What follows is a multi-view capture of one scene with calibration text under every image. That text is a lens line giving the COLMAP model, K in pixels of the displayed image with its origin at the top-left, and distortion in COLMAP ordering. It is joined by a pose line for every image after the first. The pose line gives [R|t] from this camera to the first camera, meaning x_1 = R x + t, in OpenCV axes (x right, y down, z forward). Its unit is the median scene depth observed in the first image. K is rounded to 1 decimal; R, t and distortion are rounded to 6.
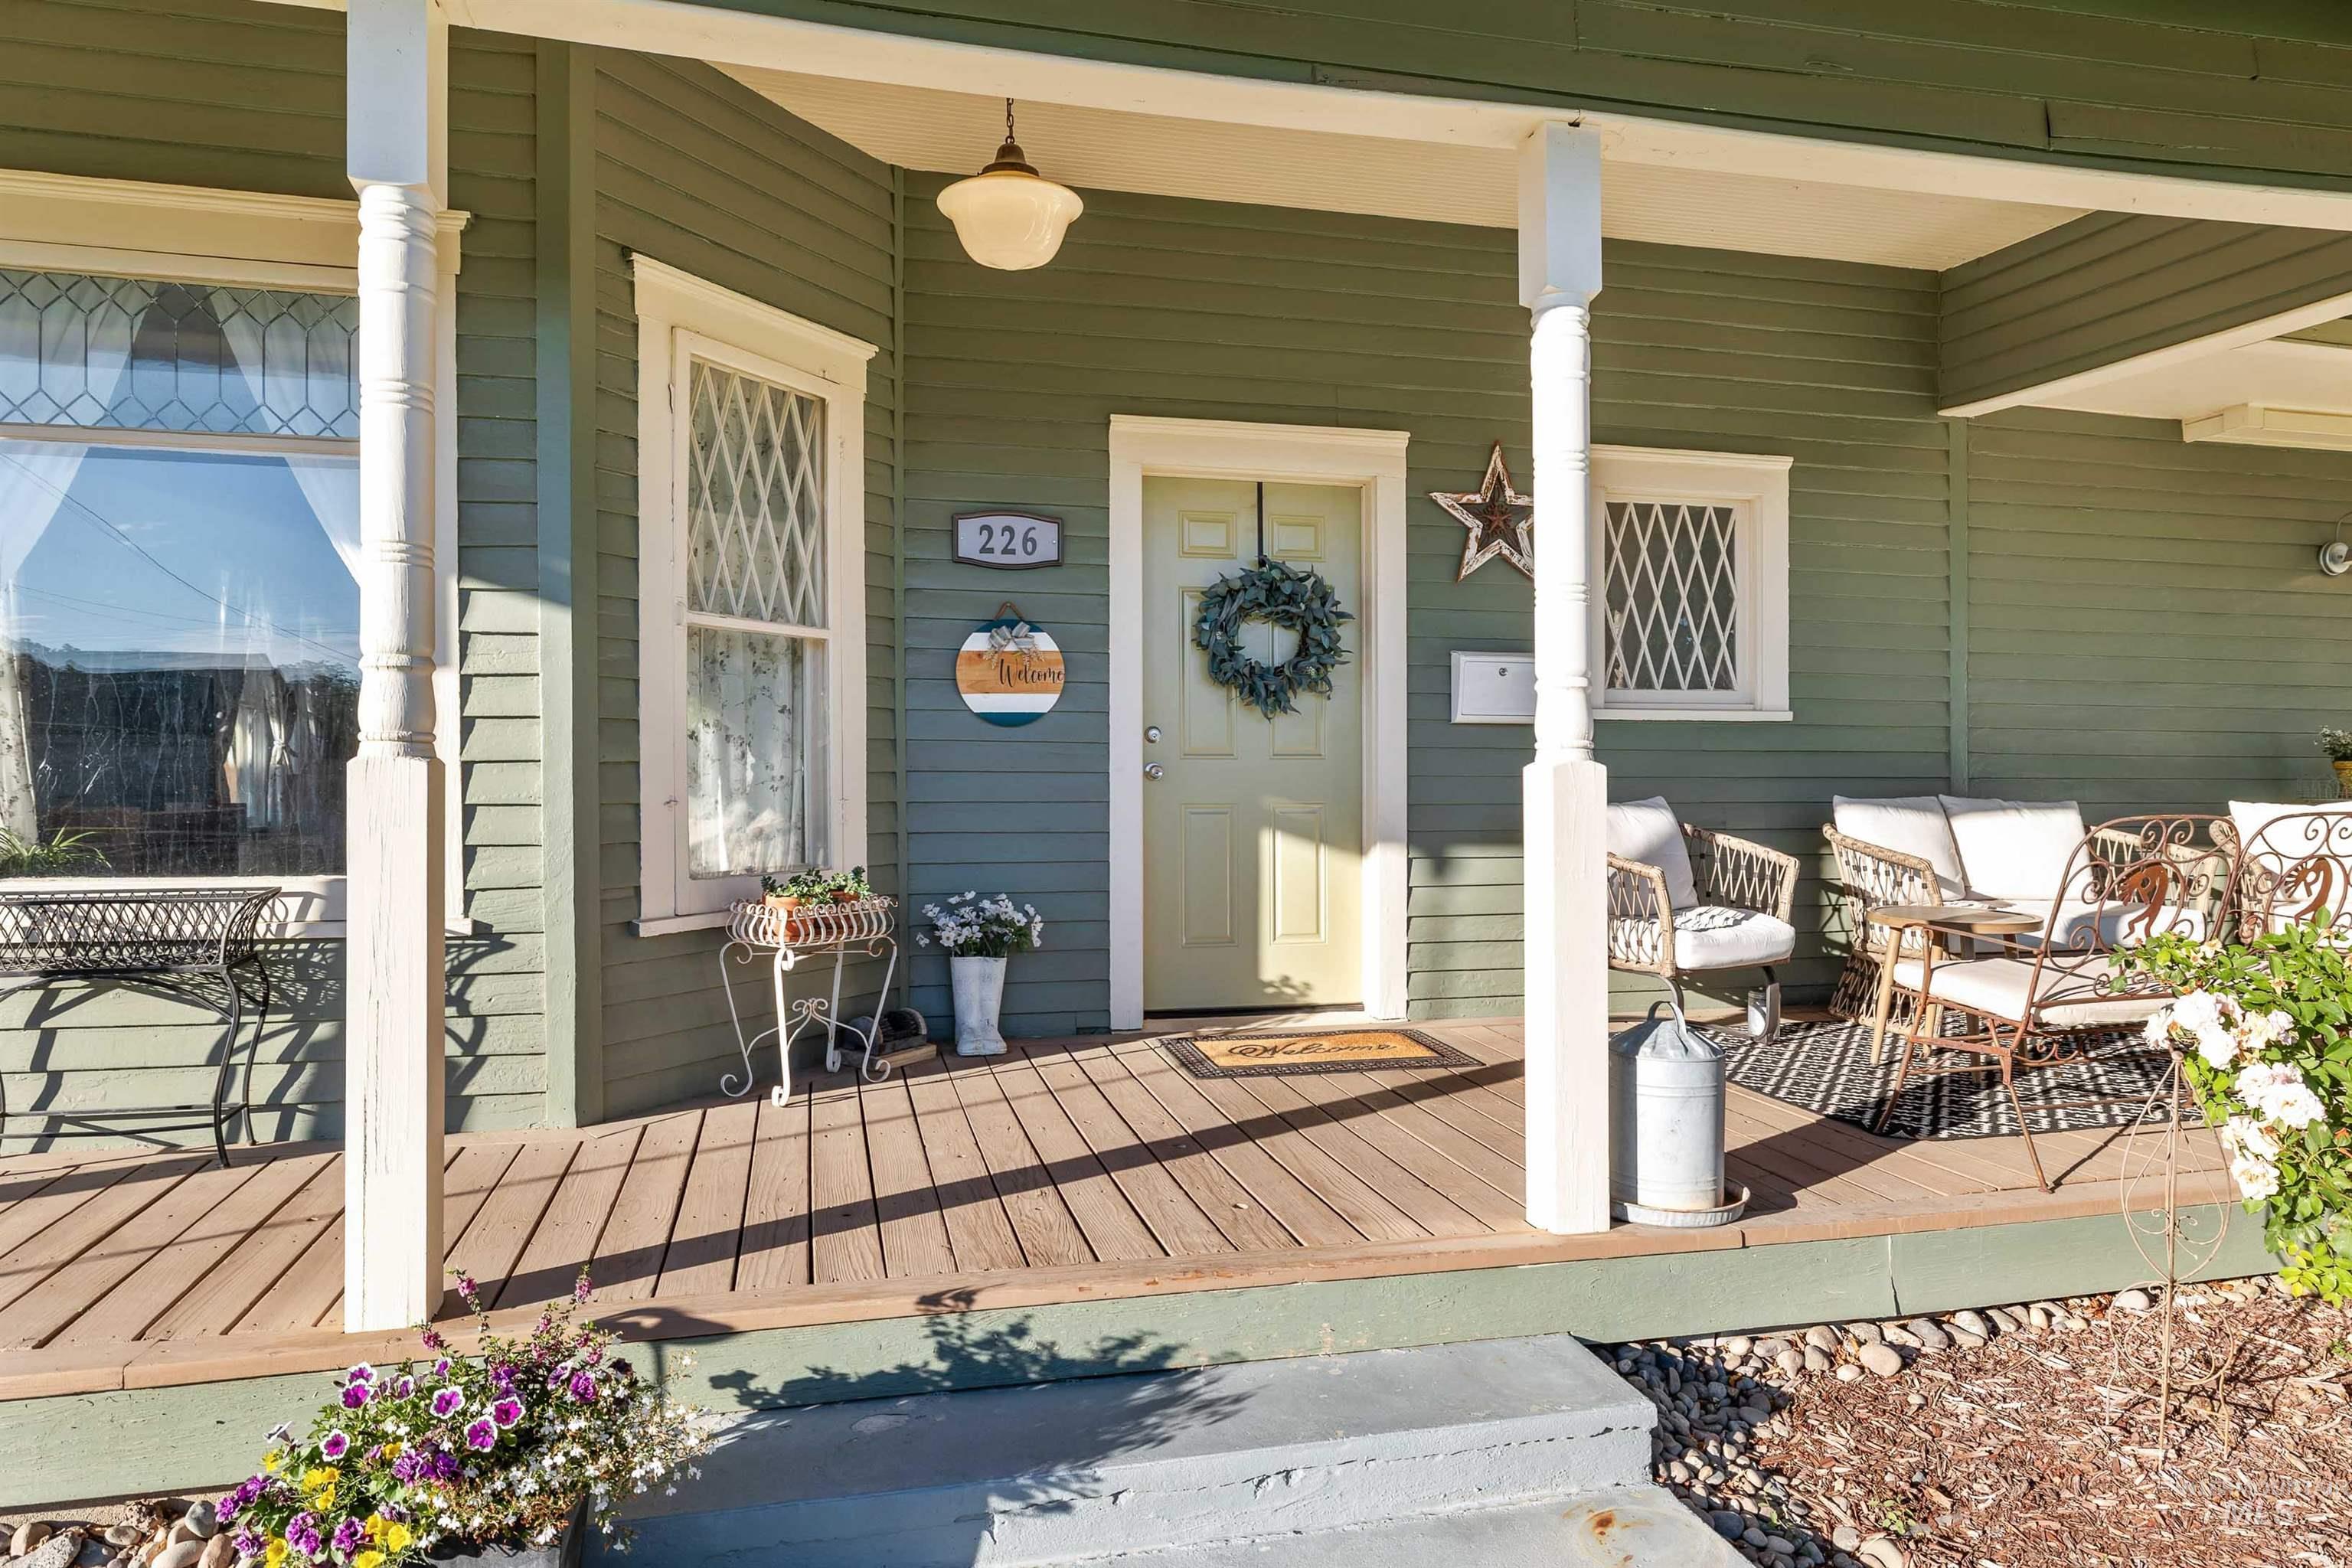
lens RADIAL K [[1454.5, 0, 1174.8], [0, 1454.5, 771.1], [0, 0, 1]] dist [0.006662, 0.000815]
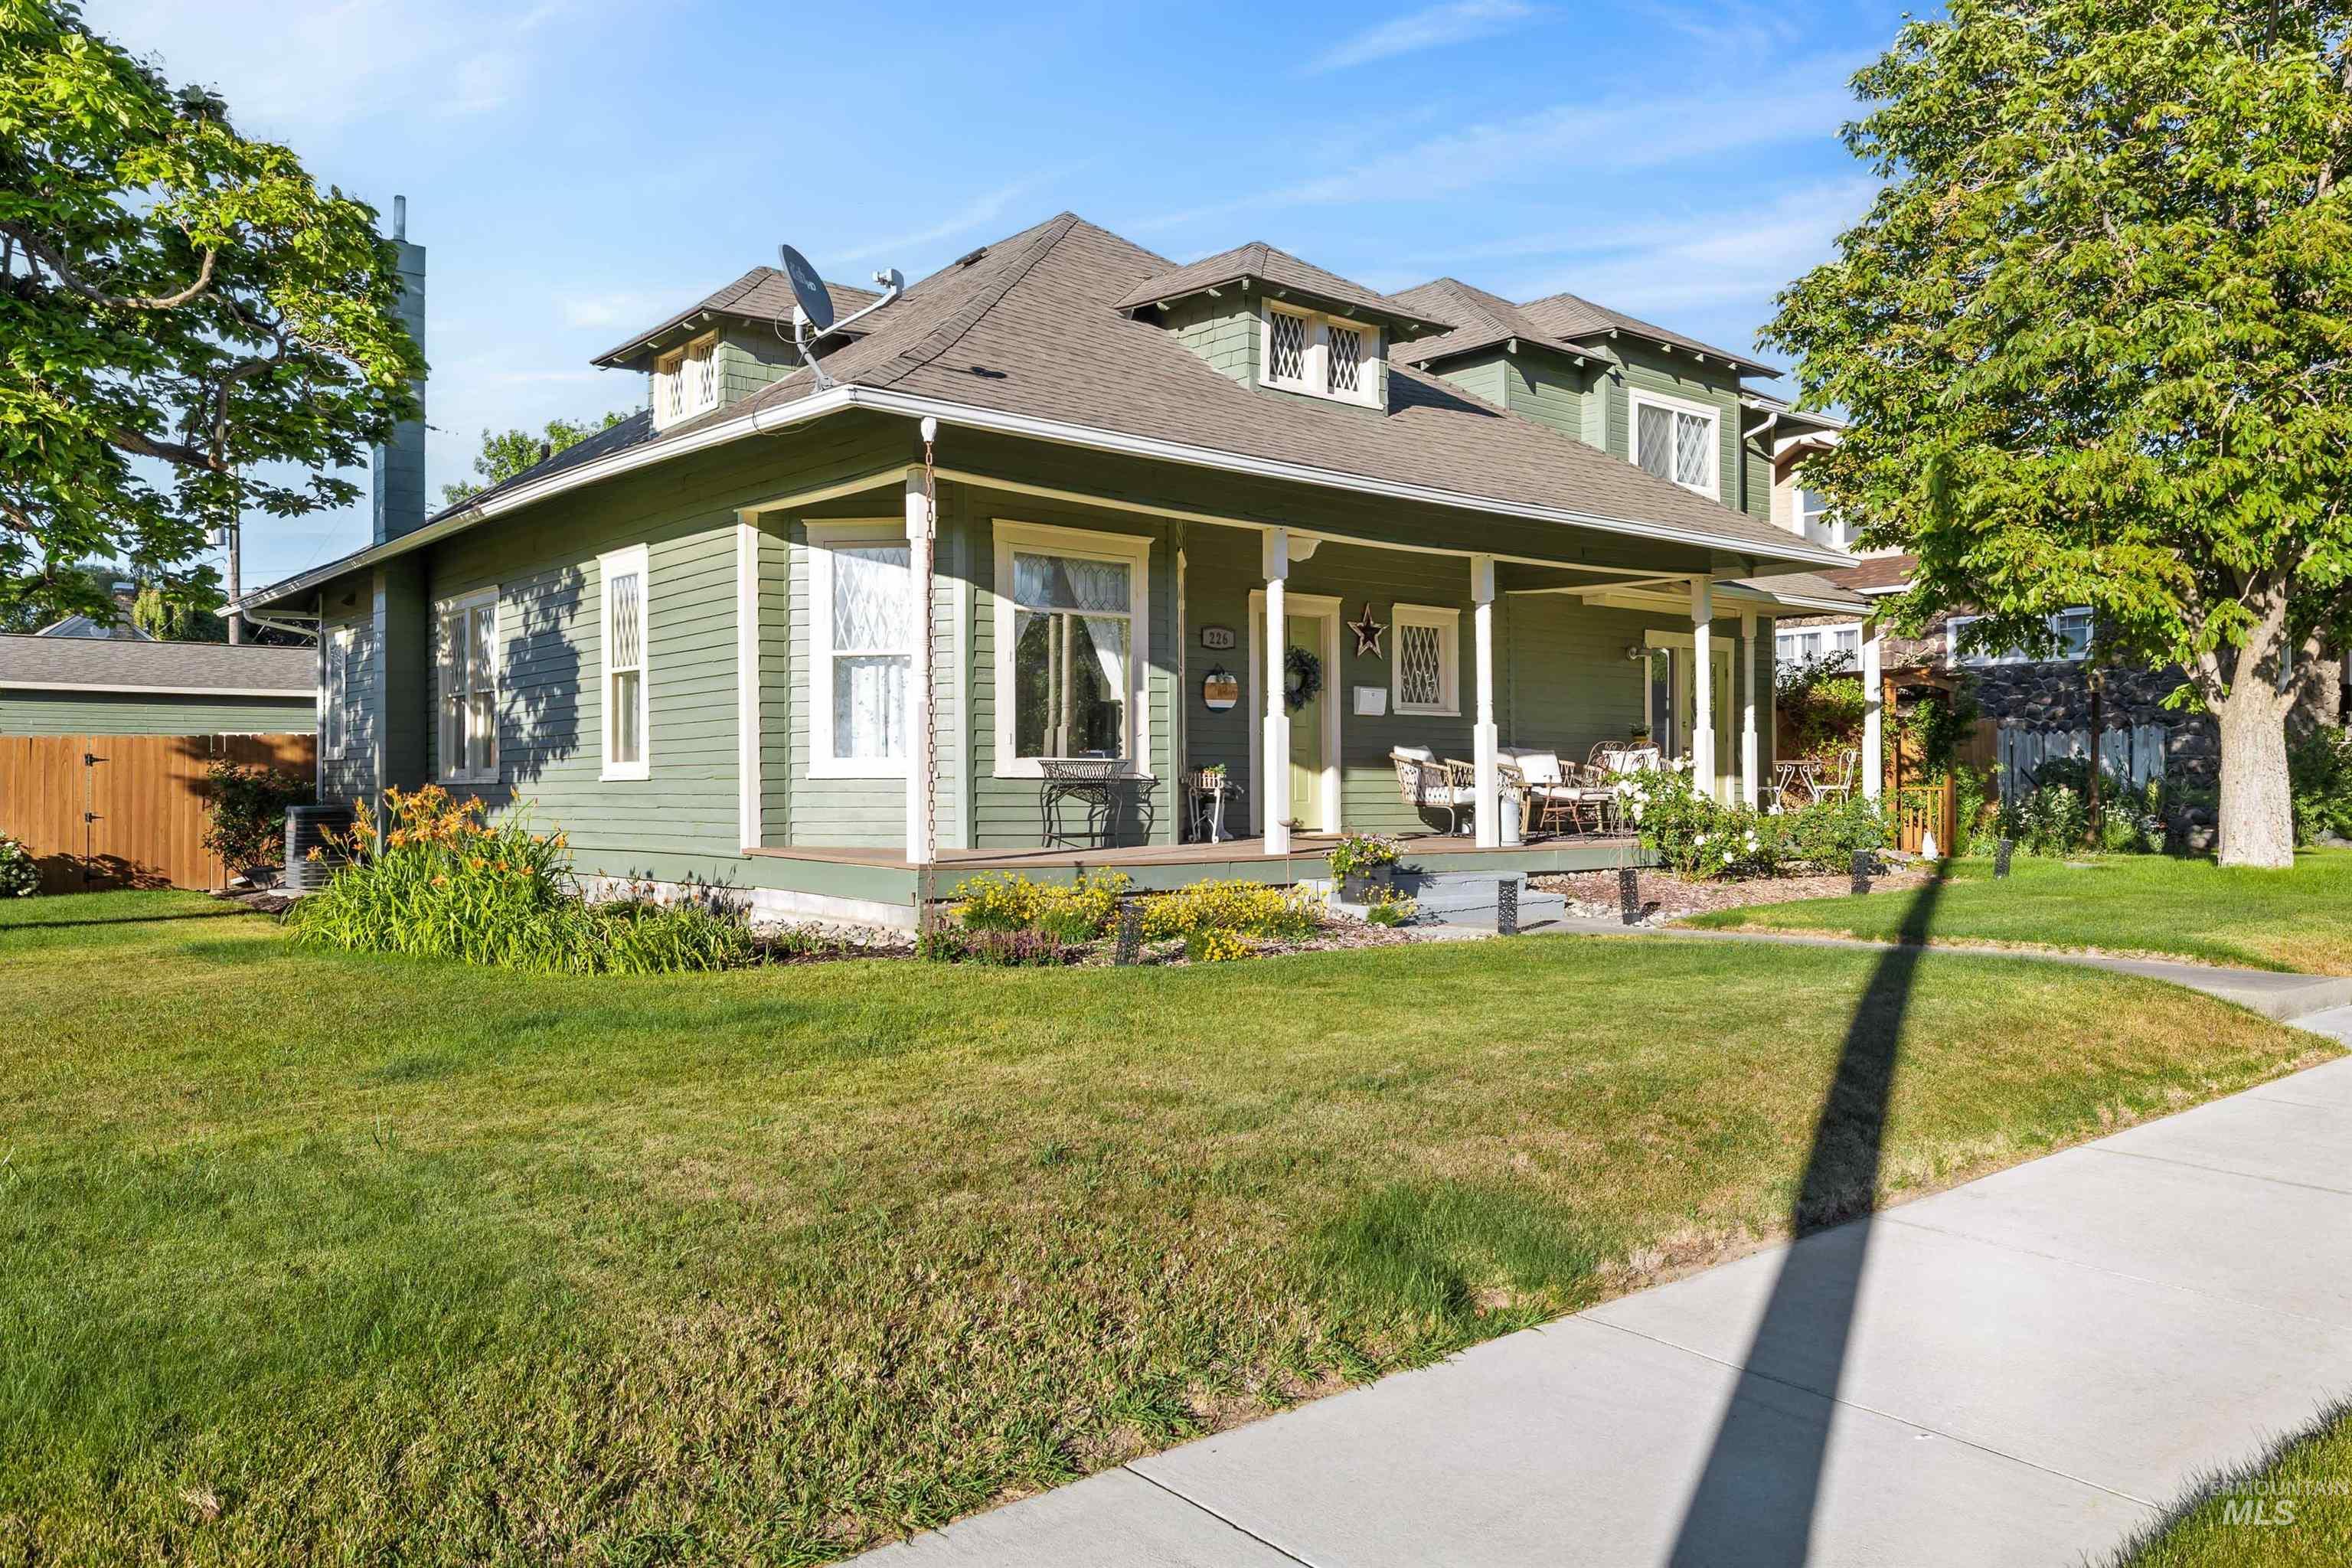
lens RADIAL K [[1726.4, 0, 1177.9], [0, 1726.4, 784.0], [0, 0, 1]] dist [0.000244, -0.000001]
pose [[0.904188, -0.000520, 0.427134, -1.451219], [0.002622, 0.999987, -0.004334, 0.103630], [-0.427126, 0.005039, 0.904178, -1.650930]]
